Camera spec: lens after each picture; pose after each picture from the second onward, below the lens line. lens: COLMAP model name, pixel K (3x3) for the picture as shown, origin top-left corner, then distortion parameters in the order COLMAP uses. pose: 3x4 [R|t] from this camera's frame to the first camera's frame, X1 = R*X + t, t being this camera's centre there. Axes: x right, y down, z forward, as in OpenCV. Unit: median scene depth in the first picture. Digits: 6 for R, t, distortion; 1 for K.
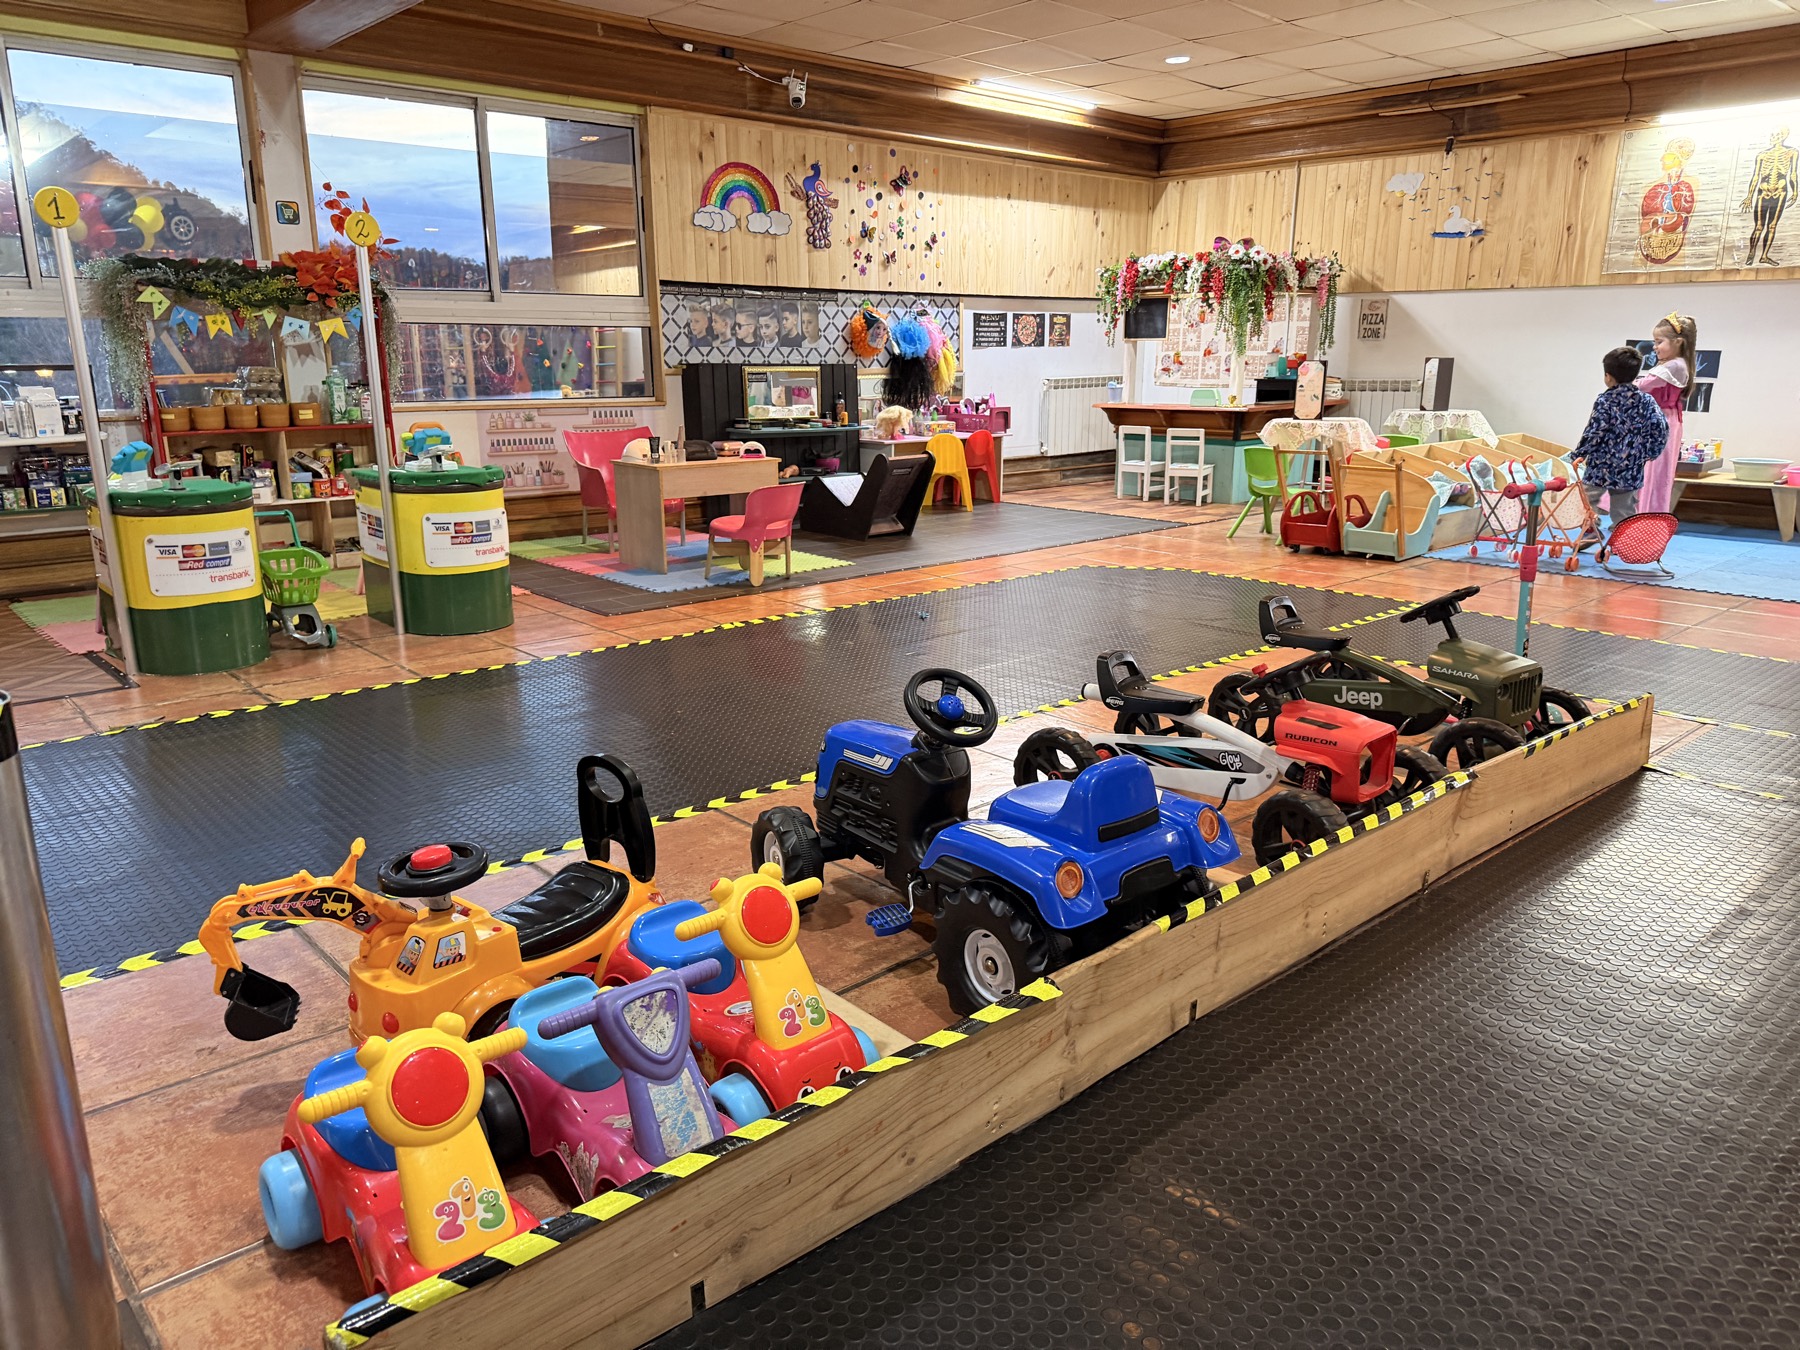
lens RADIAL K [[1257.8, 0, 900.0], [0, 1257.8, 675.0], [0, 0, 1]] dist [0.079141, -0.133428]
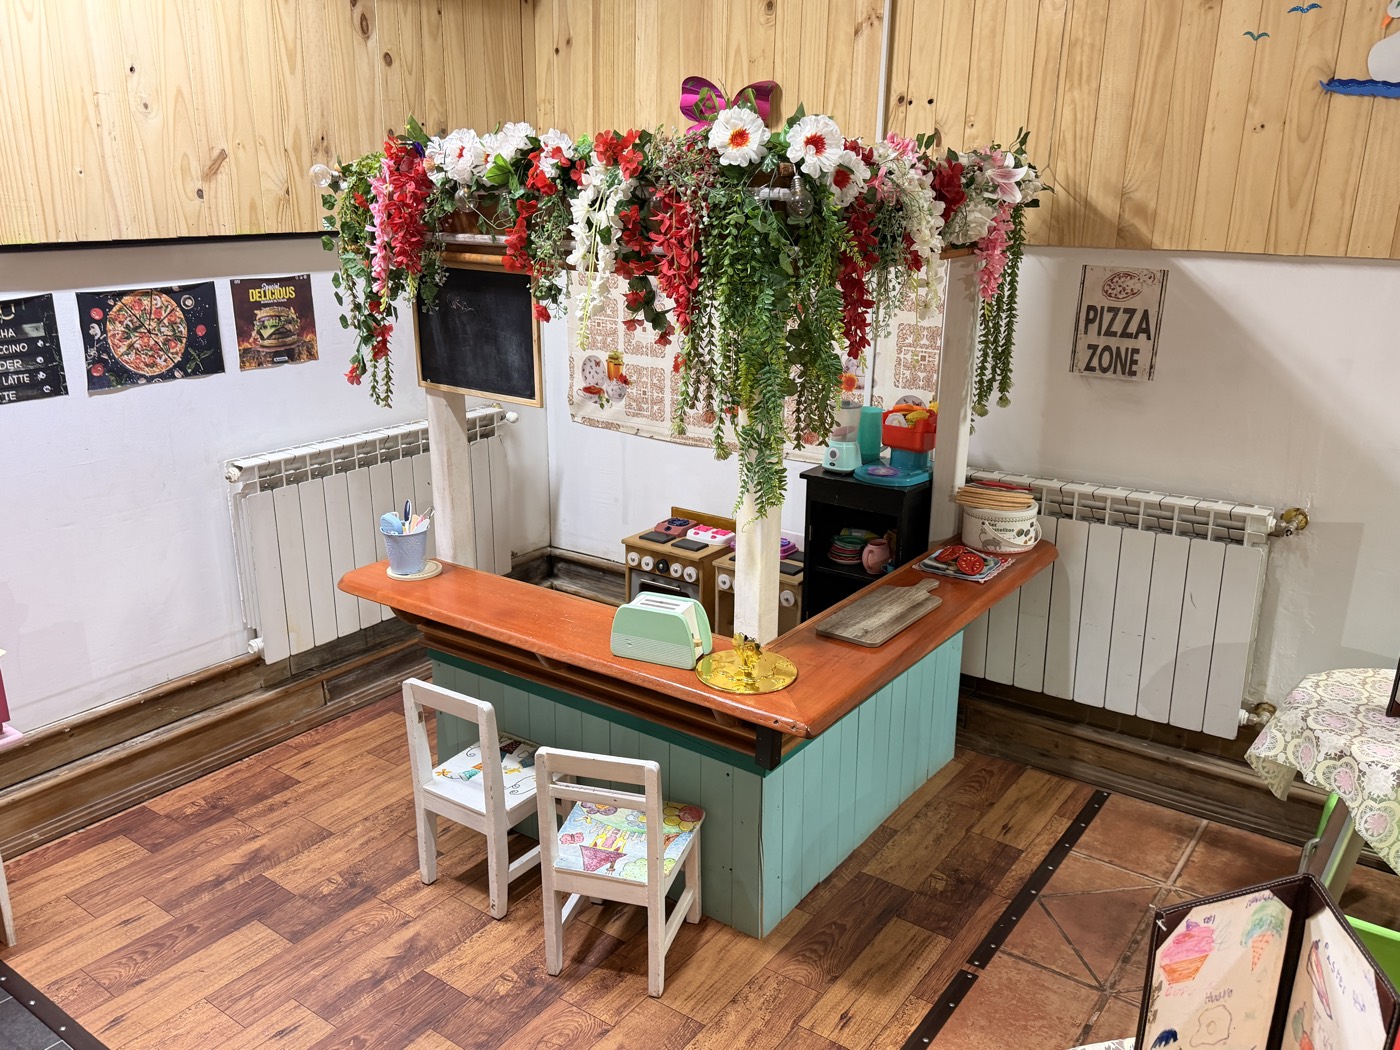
lens RADIAL K [[1163.0, 0, 700.0], [0, 1163.0, 525.0], [0, 0, 1]] dist [0.050651, -0.011159]
pose [[0.977554, -0.052135, 0.204135, 0.215593], [0.043988, 0.998052, 0.044246, -0.279686], [-0.206044, -0.034273, 0.977942, 0.806603]]
